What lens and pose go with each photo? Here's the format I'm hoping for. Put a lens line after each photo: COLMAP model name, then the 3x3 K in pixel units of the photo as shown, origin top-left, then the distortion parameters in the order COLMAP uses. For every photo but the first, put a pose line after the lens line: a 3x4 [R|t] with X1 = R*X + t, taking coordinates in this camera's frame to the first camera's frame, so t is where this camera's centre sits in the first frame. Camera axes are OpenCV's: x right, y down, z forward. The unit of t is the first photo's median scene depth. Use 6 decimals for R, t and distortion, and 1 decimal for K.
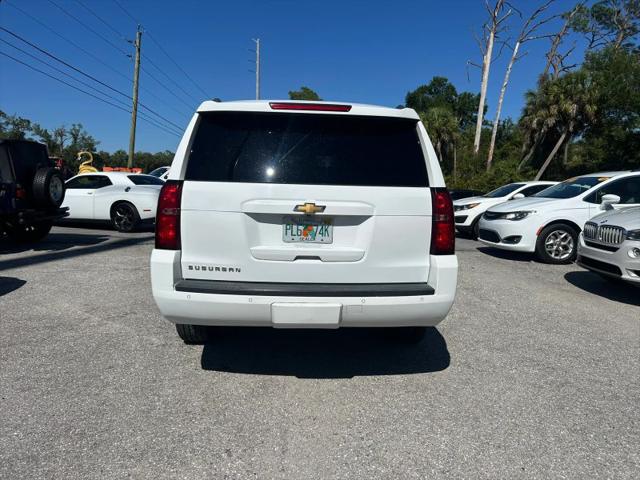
lens RADIAL K [[481.8, 0, 325.3], [0, 481.8, 241.0], [0, 0, 1]] dist [0.063667, -0.069861]
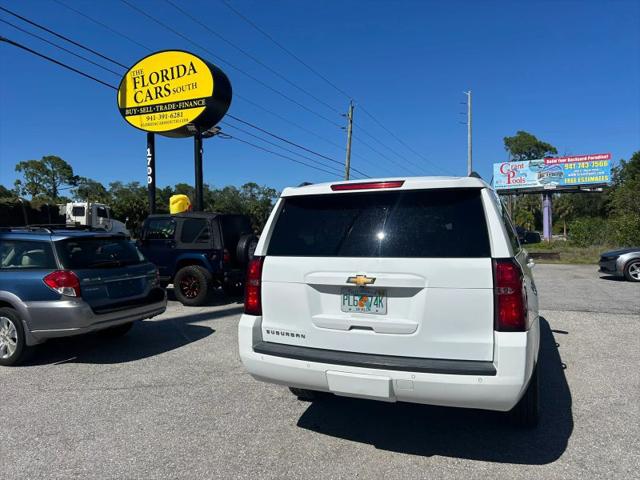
lens RADIAL K [[481.8, 0, 322.4], [0, 481.8, 238.4], [0, 0, 1]] dist [0.063667, -0.069861]
pose [[0.901075, -0.033508, -0.432366, 0.121438], [-0.014245, 0.994186, -0.106734, -0.015804], [0.433428, 0.102335, 0.895359, 0.004132]]
